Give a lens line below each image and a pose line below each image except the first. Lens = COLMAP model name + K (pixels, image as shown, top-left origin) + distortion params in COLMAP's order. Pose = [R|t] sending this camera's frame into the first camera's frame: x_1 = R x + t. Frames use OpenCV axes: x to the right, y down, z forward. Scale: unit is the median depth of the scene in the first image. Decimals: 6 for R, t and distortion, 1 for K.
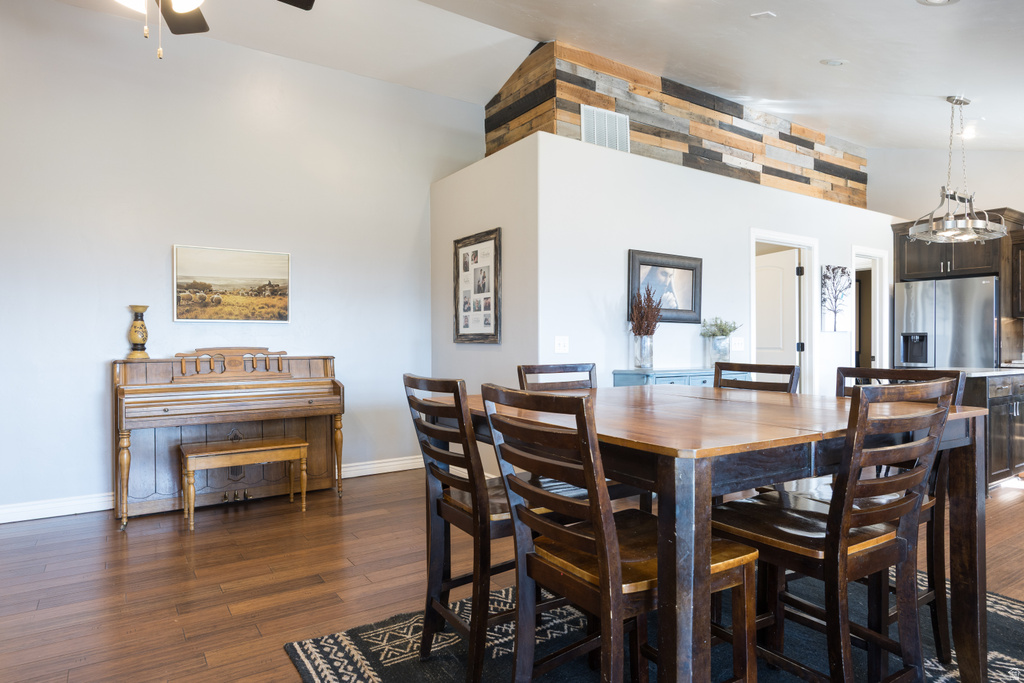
lens RADIAL K [[600.2, 0, 512.3], [0, 600.2, 343.9], [0, 0, 1]] dist [-0.000529, 0.001344]
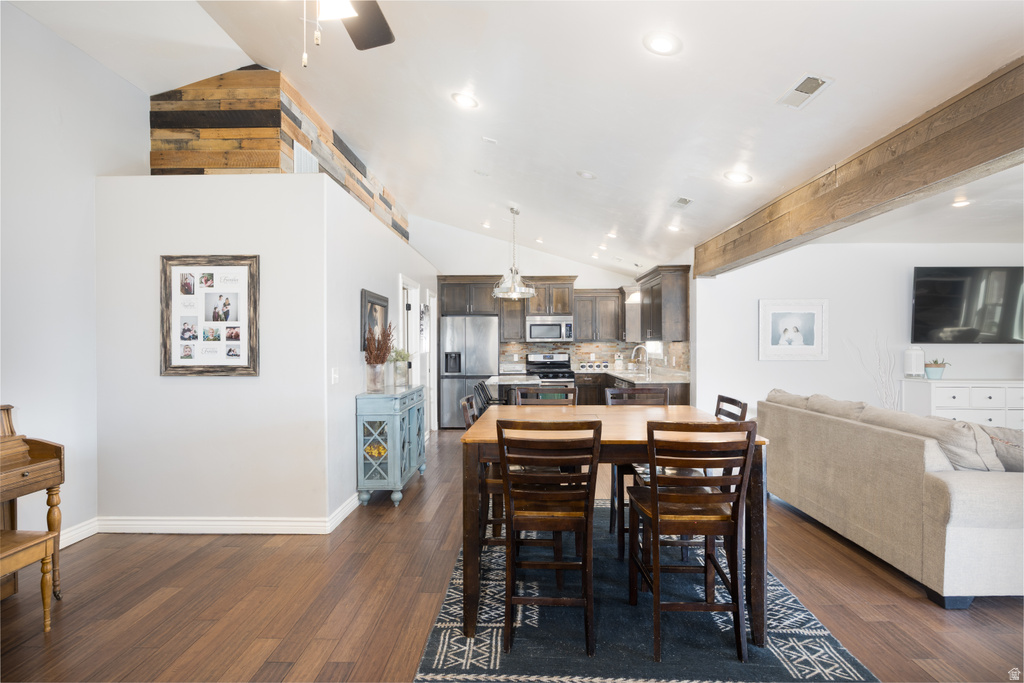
lens RADIAL K [[557.7, 0, 510.1], [0, 557.7, 345.4], [0, 0, 1]] dist [-0.008427, -0.000173]
pose [[0.569875, -0.002274, 0.821728, -0.480693], [0.005423, 0.999985, -0.000993, -0.043731], [-0.821713, 0.005022, 0.569879, 0.154210]]
